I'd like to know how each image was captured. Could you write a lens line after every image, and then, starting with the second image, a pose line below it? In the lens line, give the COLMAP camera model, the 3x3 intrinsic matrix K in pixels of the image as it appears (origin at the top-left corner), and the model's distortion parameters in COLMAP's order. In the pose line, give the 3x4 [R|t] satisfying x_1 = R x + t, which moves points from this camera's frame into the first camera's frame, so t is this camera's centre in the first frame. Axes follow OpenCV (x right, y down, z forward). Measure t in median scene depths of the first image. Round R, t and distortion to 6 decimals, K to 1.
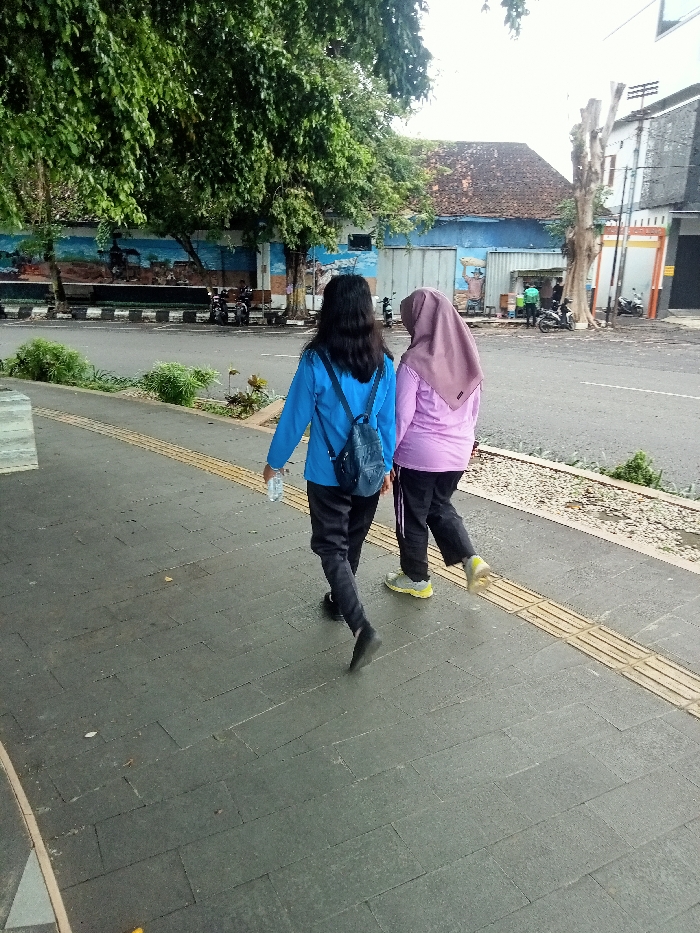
lens RADIAL K [[693.5, 0, 353.8], [0, 693.5, 471.5], [0, 0, 1]] dist [0.052339, -0.037618]
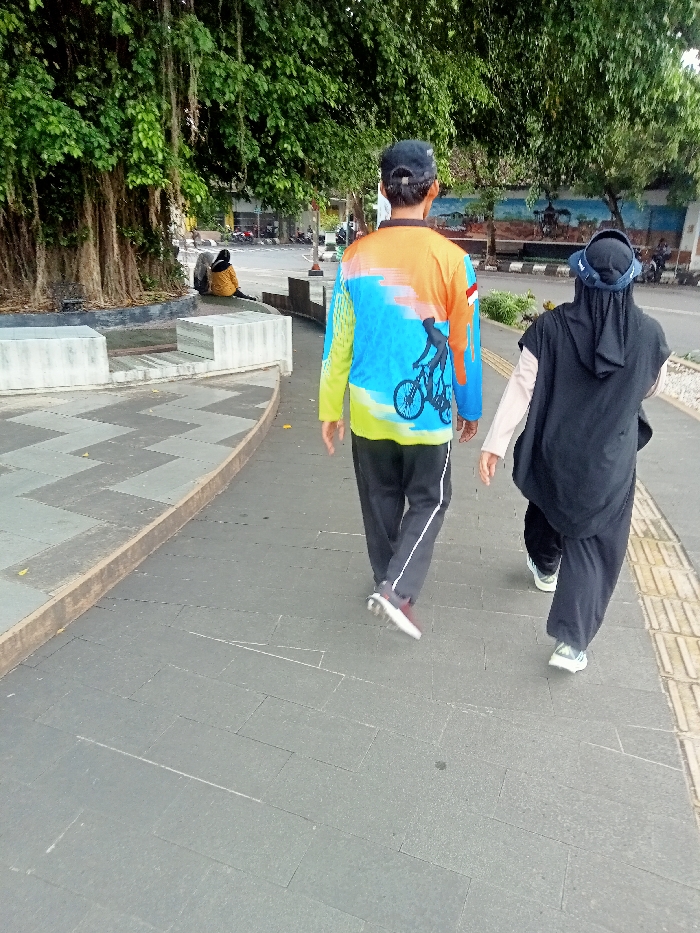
lens RADIAL K [[693.5, 0, 353.8], [0, 693.5, 471.5], [0, 0, 1]] dist [0.052339, -0.037618]
pose [[0.810408, 0.206782, -0.548161, 0.105664], [-0.181197, 0.978233, 0.101134, 0.032568], [0.557142, 0.017366, 0.830236, -0.086890]]
